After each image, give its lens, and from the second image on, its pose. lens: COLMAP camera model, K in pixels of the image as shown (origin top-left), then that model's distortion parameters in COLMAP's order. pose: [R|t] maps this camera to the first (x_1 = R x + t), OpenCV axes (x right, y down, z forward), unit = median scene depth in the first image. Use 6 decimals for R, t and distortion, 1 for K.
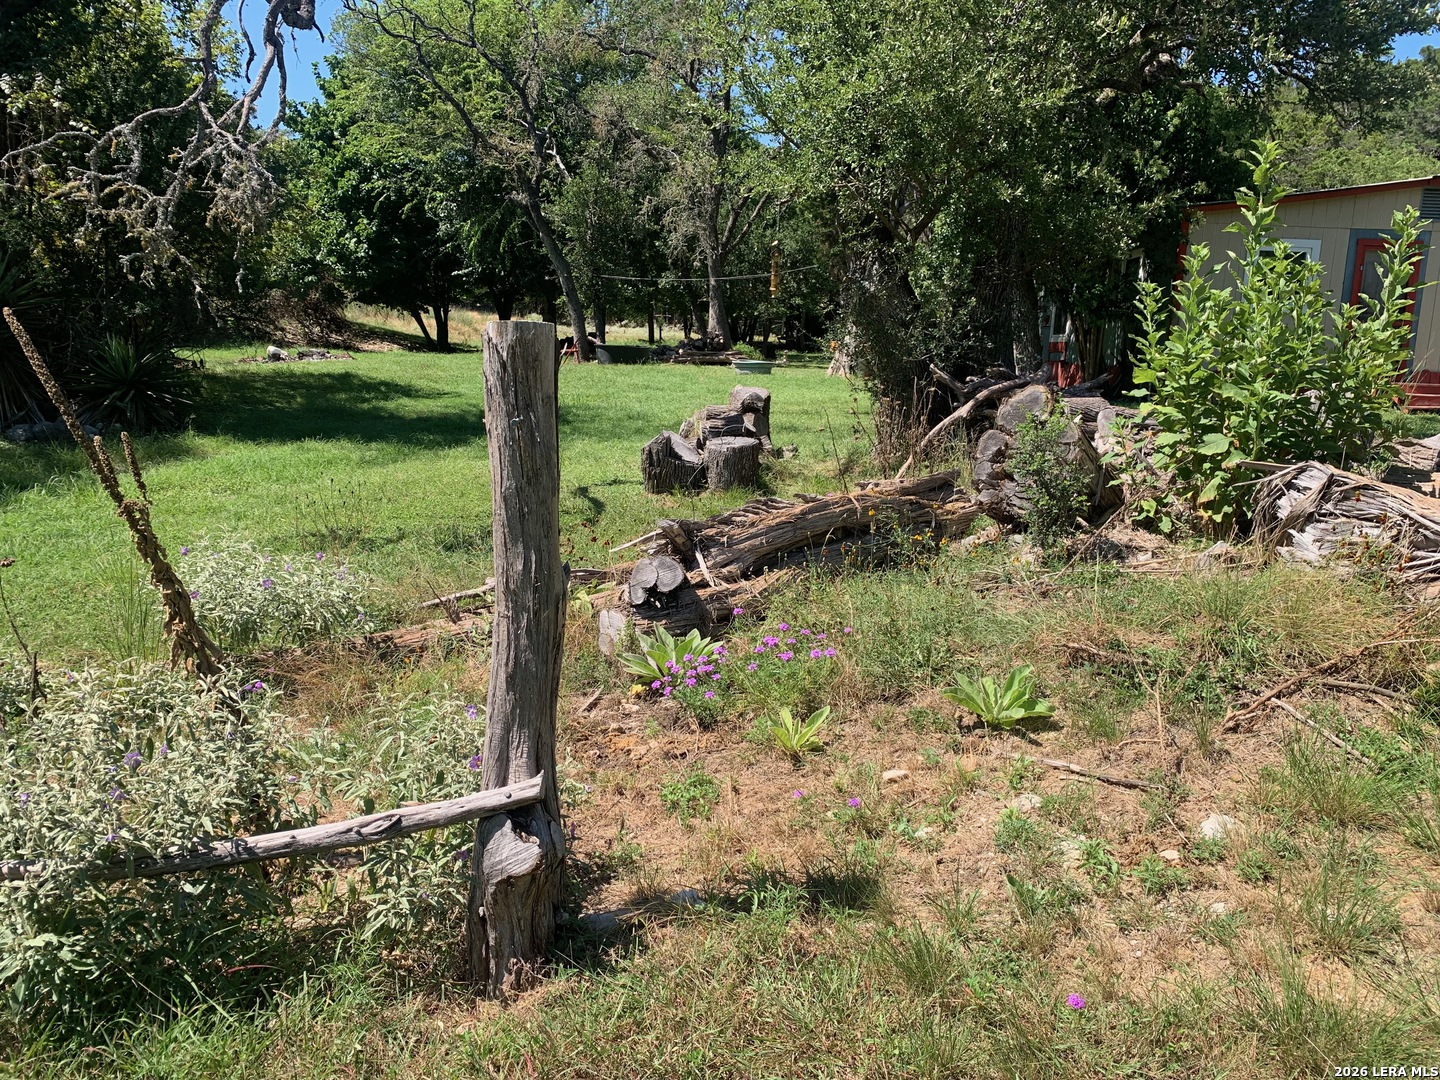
lens RADIAL K [[1083.3, 0, 721.2], [0, 1083.3, 564.8], [0, 0, 1]] dist [-0.004819, -0.009068]
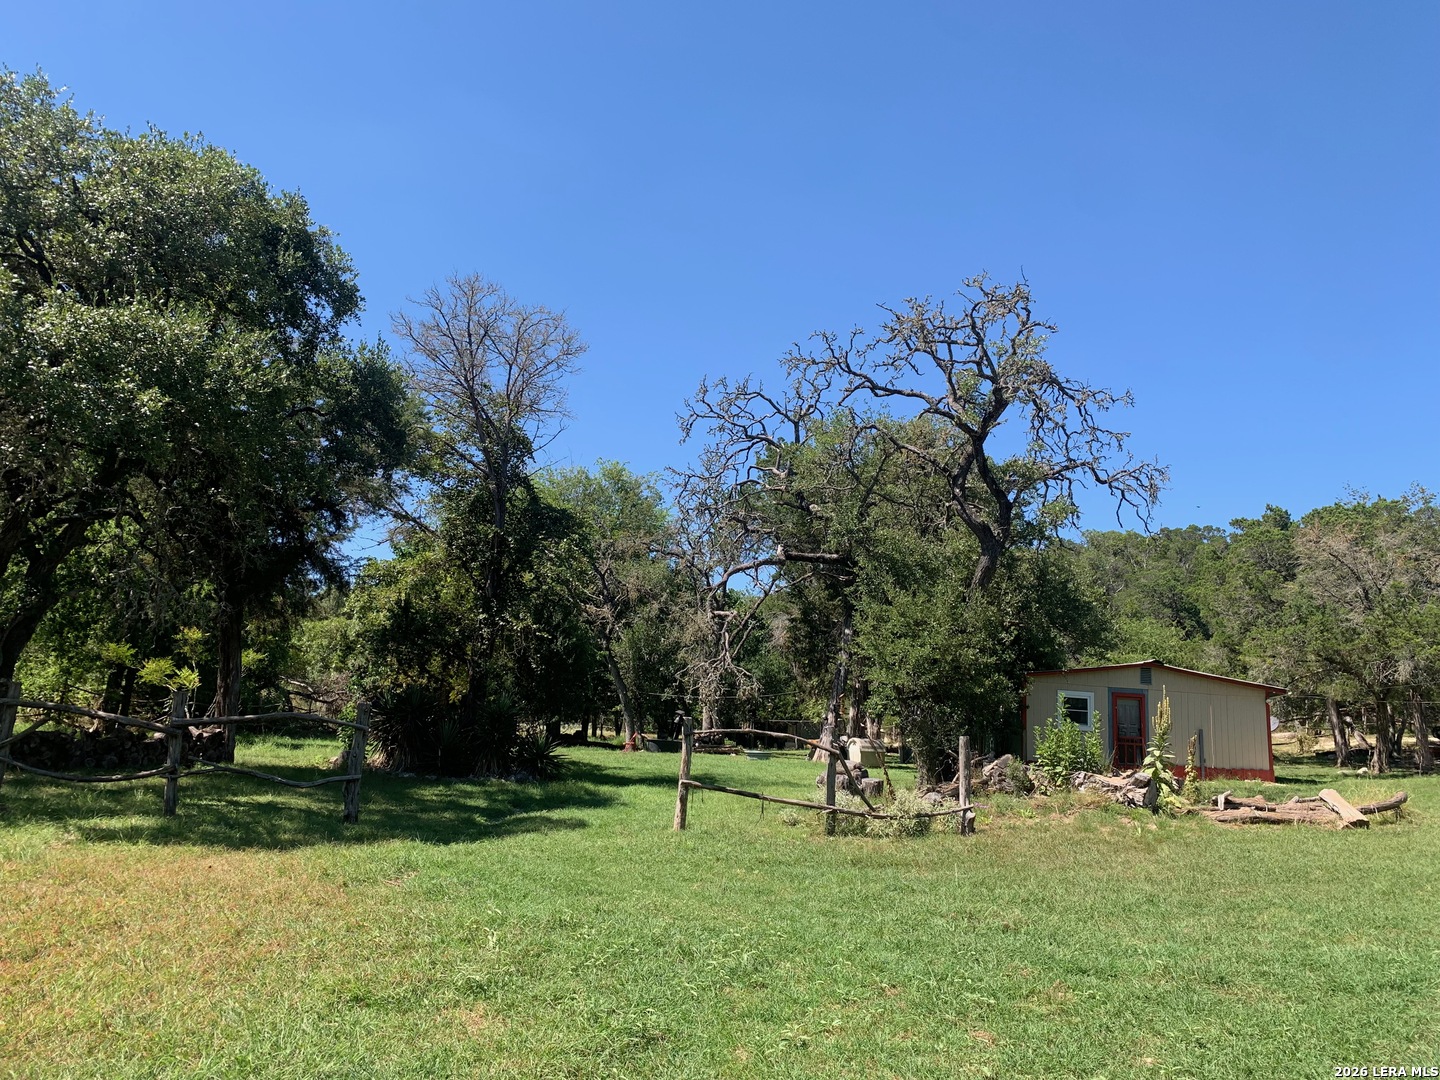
lens RADIAL K [[1083.3, 0, 721.2], [0, 1083.3, 564.8], [0, 0, 1]] dist [-0.004819, -0.009068]
pose [[0.989351, 0.015731, 0.144699, -1.353532], [0.034405, 0.940694, -0.337507, 0.479305], [-0.141427, 0.338891, 0.930135, -2.768832]]
